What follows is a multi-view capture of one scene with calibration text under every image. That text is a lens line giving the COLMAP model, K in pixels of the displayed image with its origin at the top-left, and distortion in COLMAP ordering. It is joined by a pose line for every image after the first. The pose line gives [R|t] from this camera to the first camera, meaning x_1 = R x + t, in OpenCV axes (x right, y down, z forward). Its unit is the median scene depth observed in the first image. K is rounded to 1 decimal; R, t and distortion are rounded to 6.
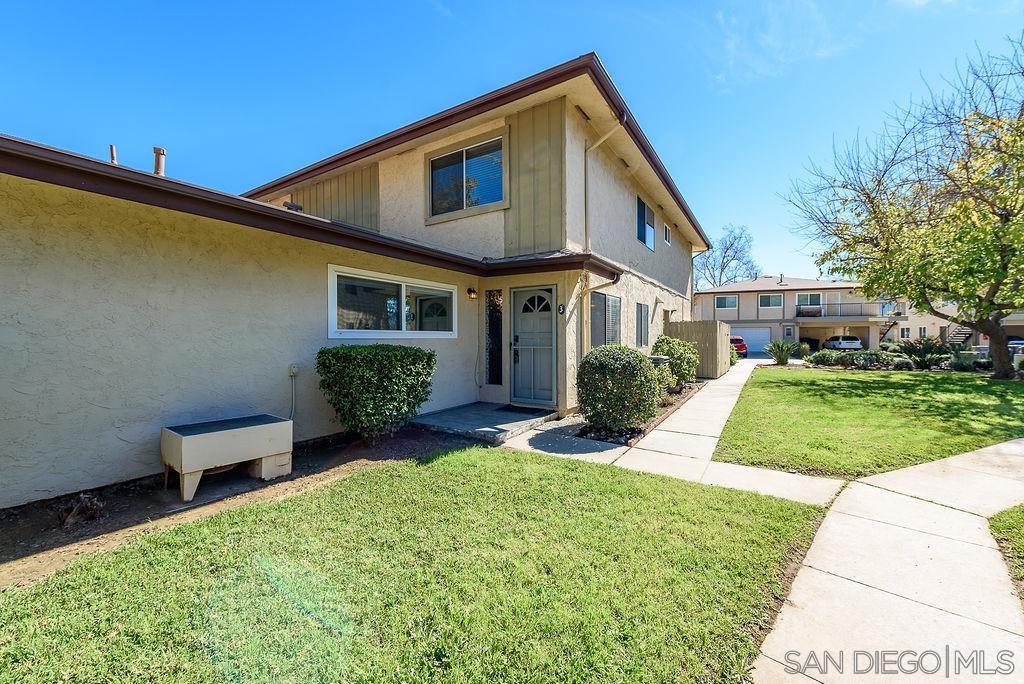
lens RADIAL K [[400.4, 0, 512.0], [0, 400.4, 342.0], [0, 0, 1]] dist [0.011939, -0.004181]
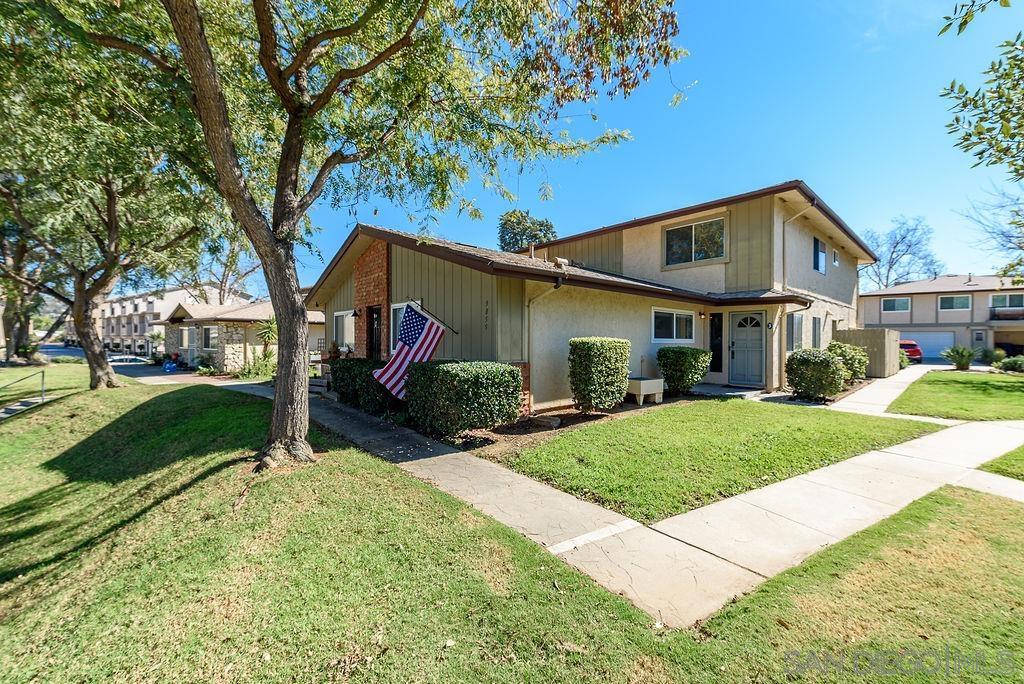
lens RADIAL K [[400.4, 0, 512.0], [0, 400.4, 342.0], [0, 0, 1]] dist [0.011939, -0.004181]
pose [[0.963587, 0.007802, -0.267281, -0.352926], [-0.009022, 0.999954, -0.003338, -0.001333], [0.267243, 0.005628, 0.963613, -0.668251]]
